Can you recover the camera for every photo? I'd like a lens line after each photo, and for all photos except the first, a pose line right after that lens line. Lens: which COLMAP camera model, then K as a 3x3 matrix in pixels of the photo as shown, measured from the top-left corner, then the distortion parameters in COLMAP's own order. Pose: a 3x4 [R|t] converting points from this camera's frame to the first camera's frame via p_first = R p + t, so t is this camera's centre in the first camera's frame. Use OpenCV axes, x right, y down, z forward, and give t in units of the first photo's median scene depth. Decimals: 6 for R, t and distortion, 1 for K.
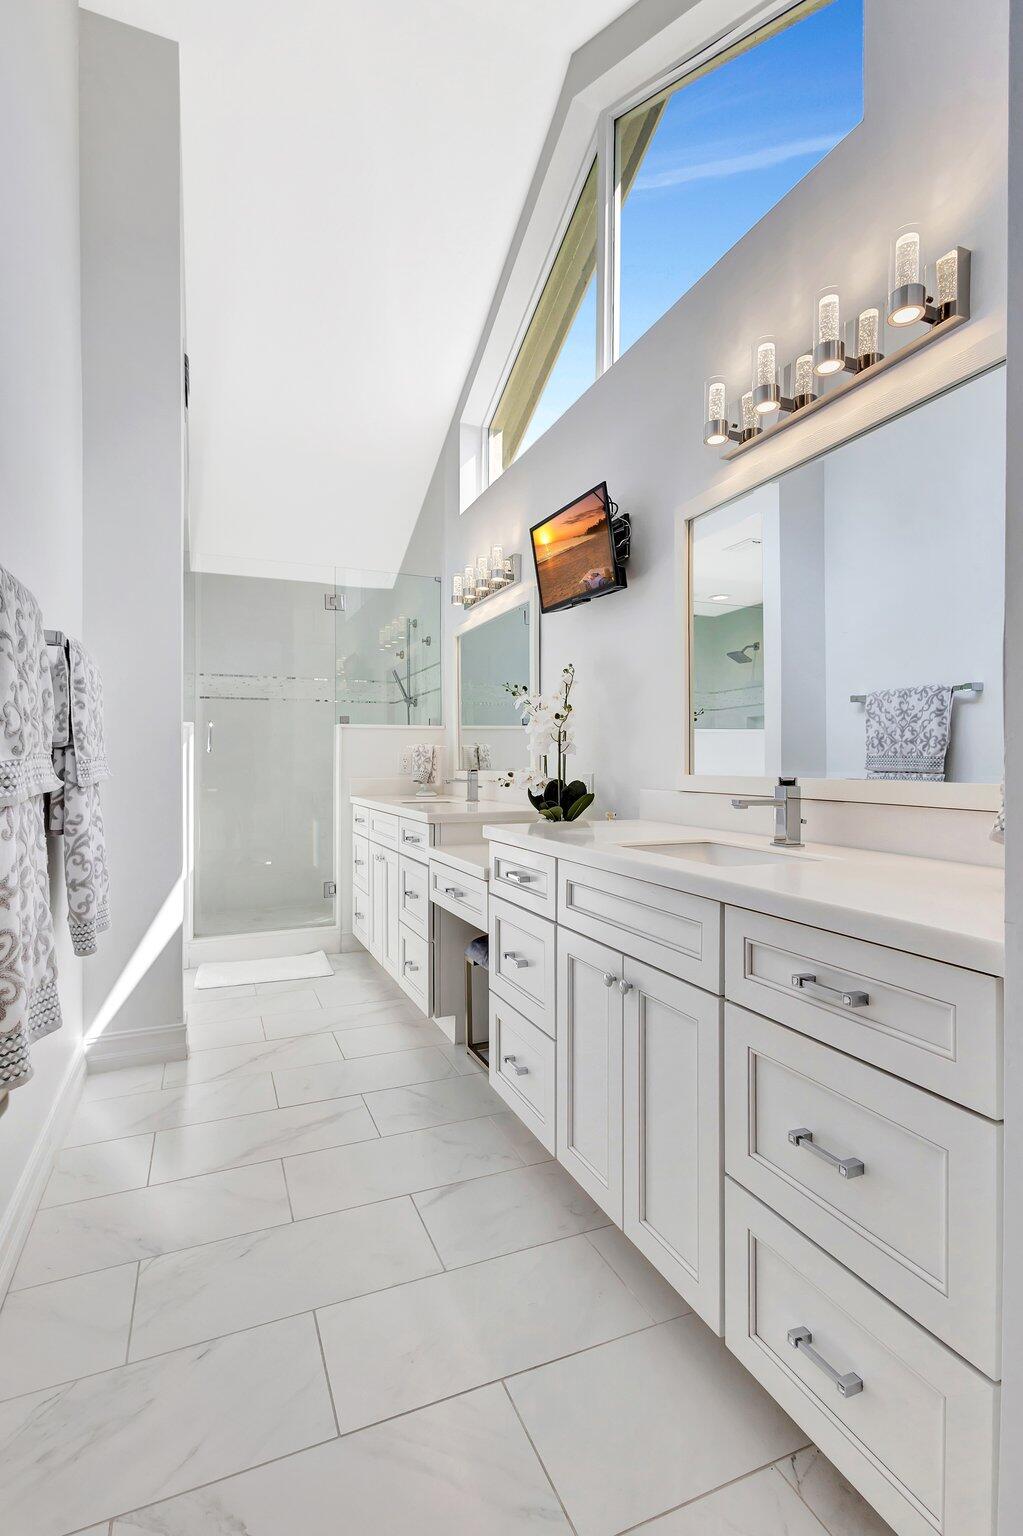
lens RADIAL K [[710.2, 0, 509.9], [0, 710.2, 764.8], [0, 0, 1]] dist [-0.003177, -0.003136]
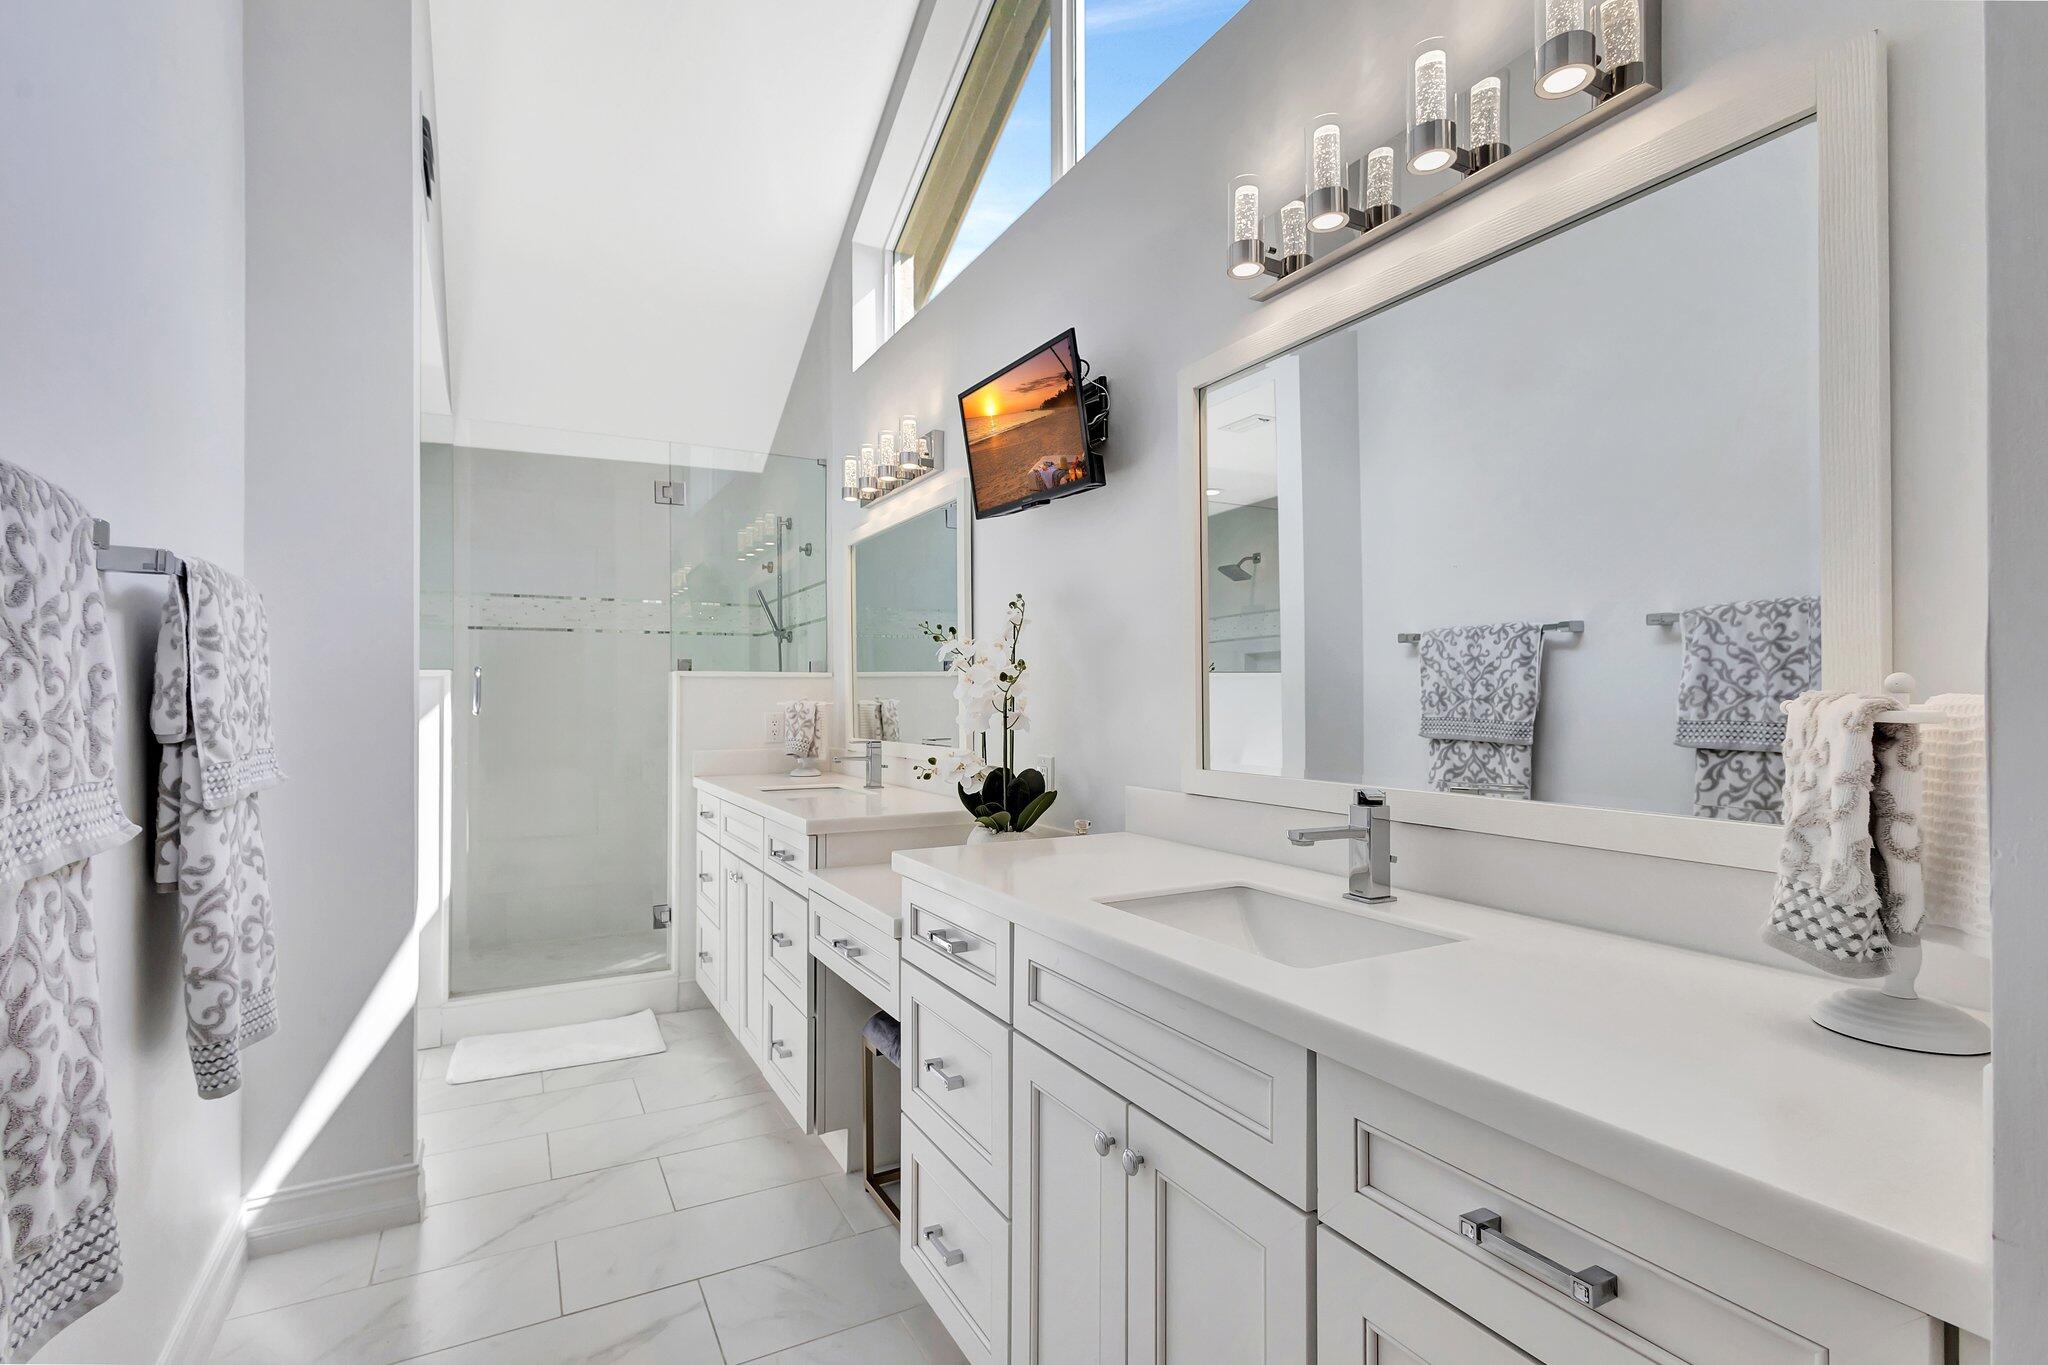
lens RADIAL K [[946.9, 0, 1016.1], [0, 946.9, 692.7], [0, 0, 1]] dist [-0.003177, -0.003136]
pose [[0.995206, -0.004610, 0.097697, -0.007287], [0.005889, 0.999901, -0.012800, -0.040555], [-0.097628, 0.013314, 0.995134, 0.110487]]
